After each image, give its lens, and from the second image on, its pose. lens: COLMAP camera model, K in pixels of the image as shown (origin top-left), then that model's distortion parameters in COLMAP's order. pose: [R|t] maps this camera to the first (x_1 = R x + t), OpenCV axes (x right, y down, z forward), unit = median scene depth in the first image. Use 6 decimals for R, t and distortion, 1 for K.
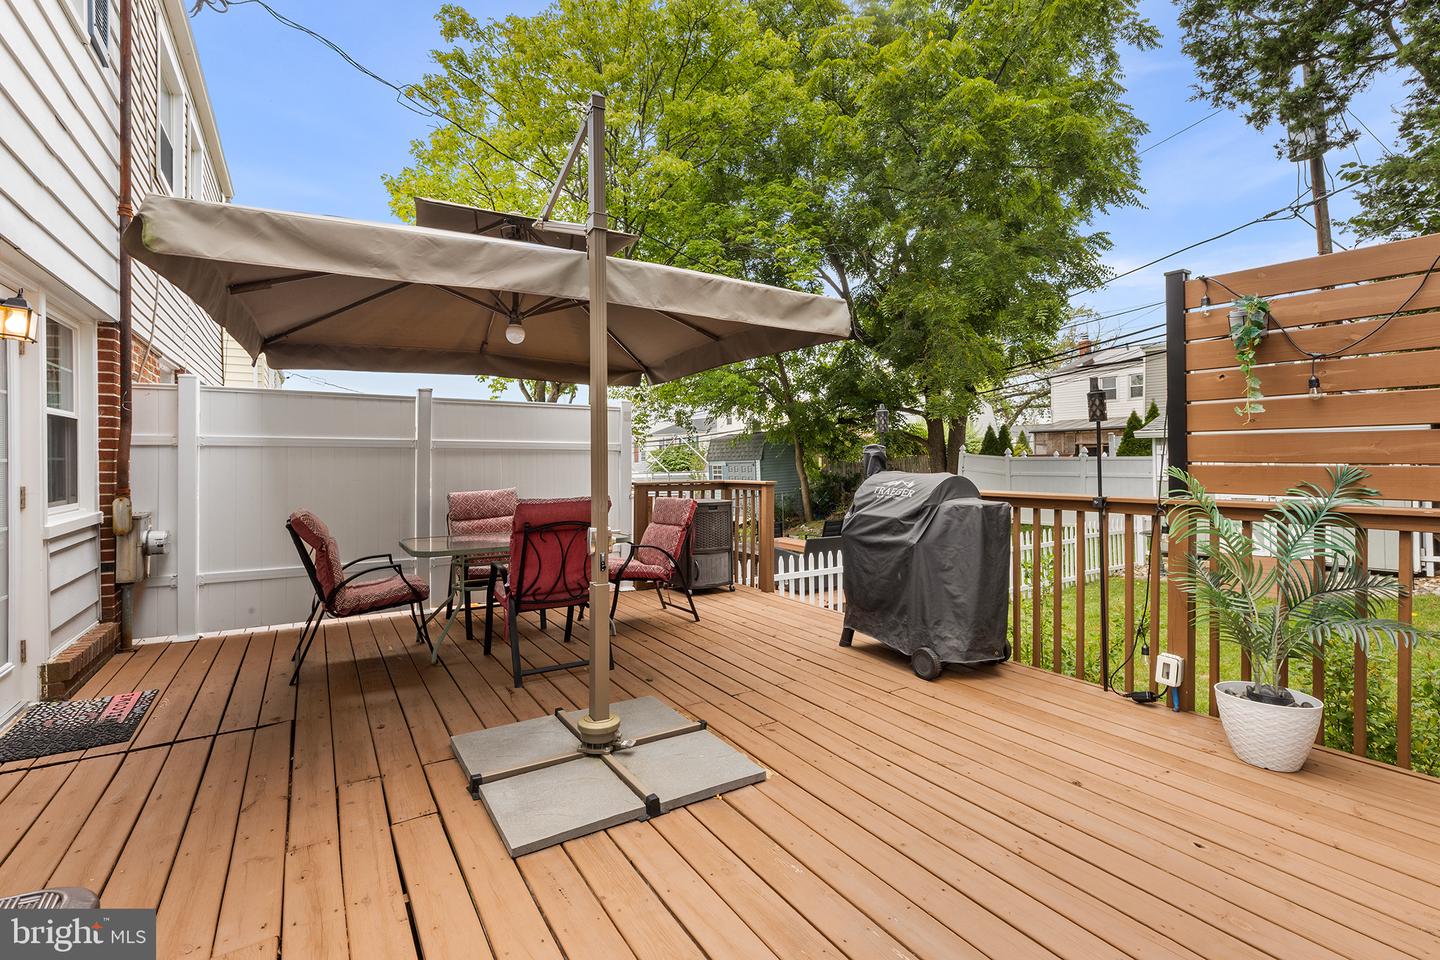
lens RADIAL K [[652.3, 0, 710.3], [0, 652.3, 473.7], [0, 0, 1]] dist [0.004339, 0.000296]
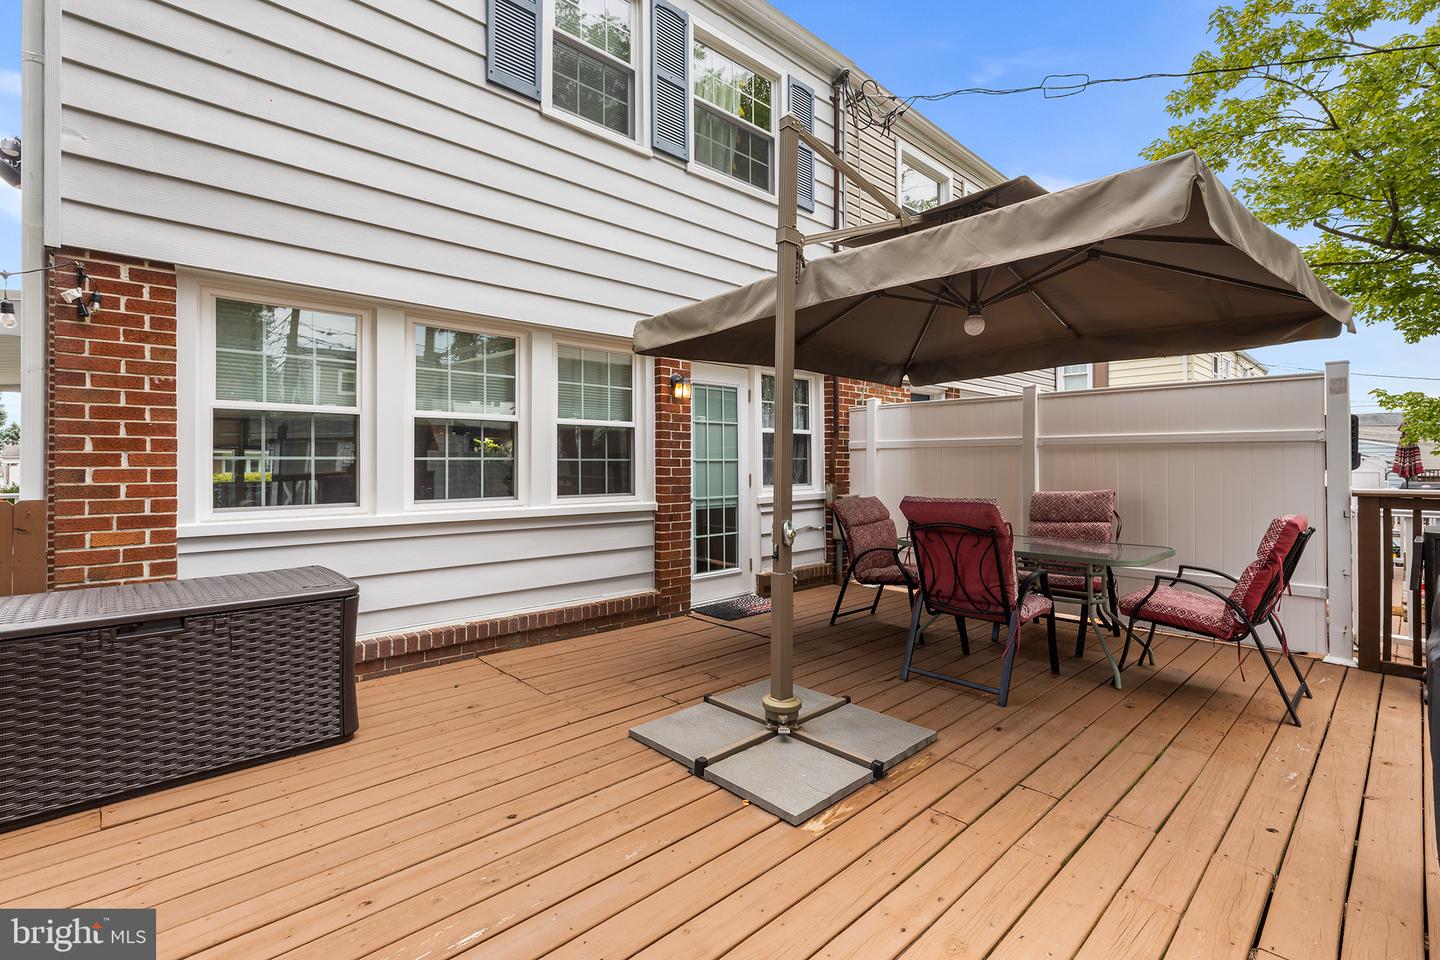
lens RADIAL K [[652.3, 0, 723.4], [0, 652.3, 466.2], [0, 0, 1]] dist [0.004339, 0.000296]
pose [[0.197266, 0.006634, -0.980328, 0.610559], [-0.013986, 0.999894, 0.003952, -0.007169], [0.980250, 0.012932, 0.197338, 0.488497]]
